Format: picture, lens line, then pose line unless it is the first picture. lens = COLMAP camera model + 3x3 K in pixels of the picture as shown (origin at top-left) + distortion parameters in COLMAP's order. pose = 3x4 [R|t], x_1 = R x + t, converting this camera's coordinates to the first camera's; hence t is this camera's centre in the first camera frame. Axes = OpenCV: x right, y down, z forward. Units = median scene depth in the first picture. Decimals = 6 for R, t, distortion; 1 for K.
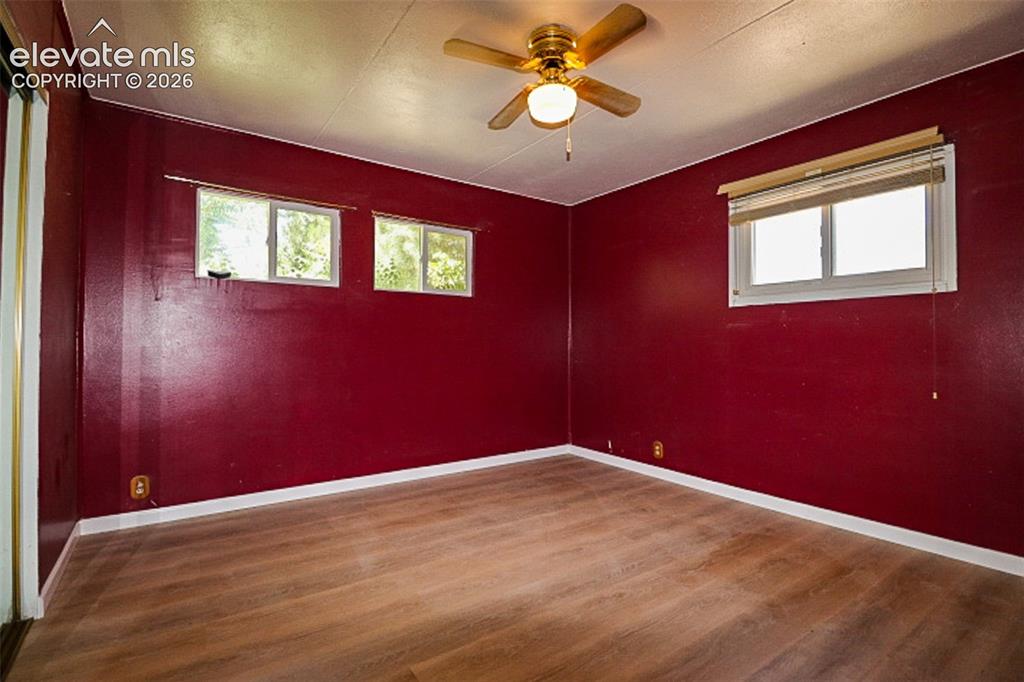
lens RADIAL K [[477.3, 0, 509.2], [0, 477.3, 342.9], [0, 0, 1]] dist [-0.003014, -0.011650]
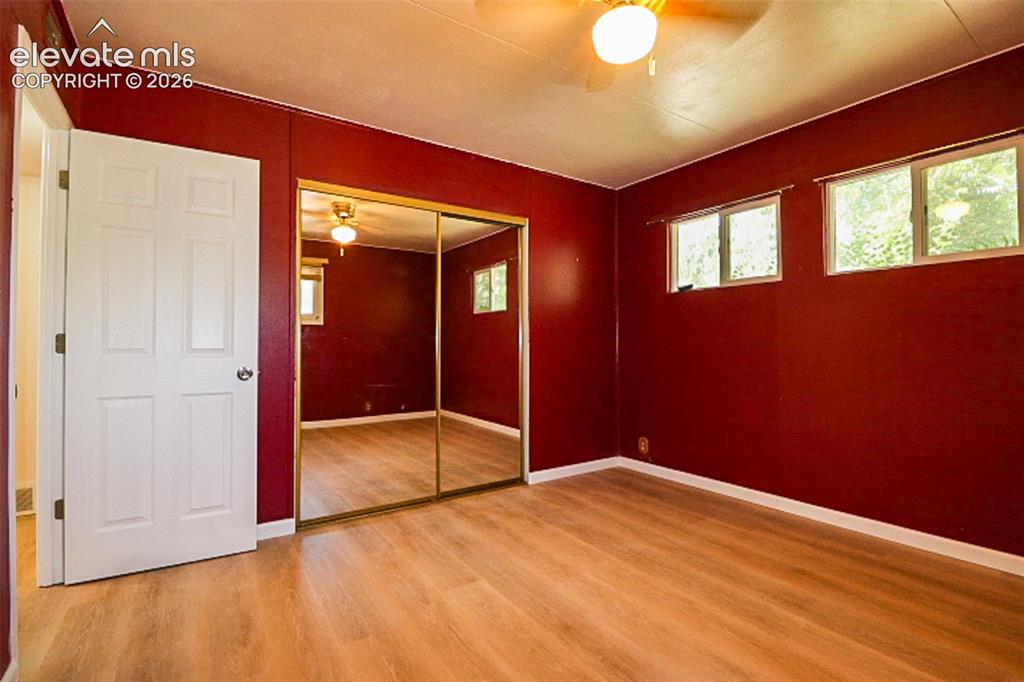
lens RADIAL K [[477.3, 0, 509.9], [0, 477.3, 341.5], [0, 0, 1]] dist [-0.003014, -0.011650]
pose [[-0.033514, -0.013579, -0.999346, 0.647396], [0.009839, 0.999855, -0.013916, 0.006072], [0.999390, -0.010299, -0.033375, 0.618589]]
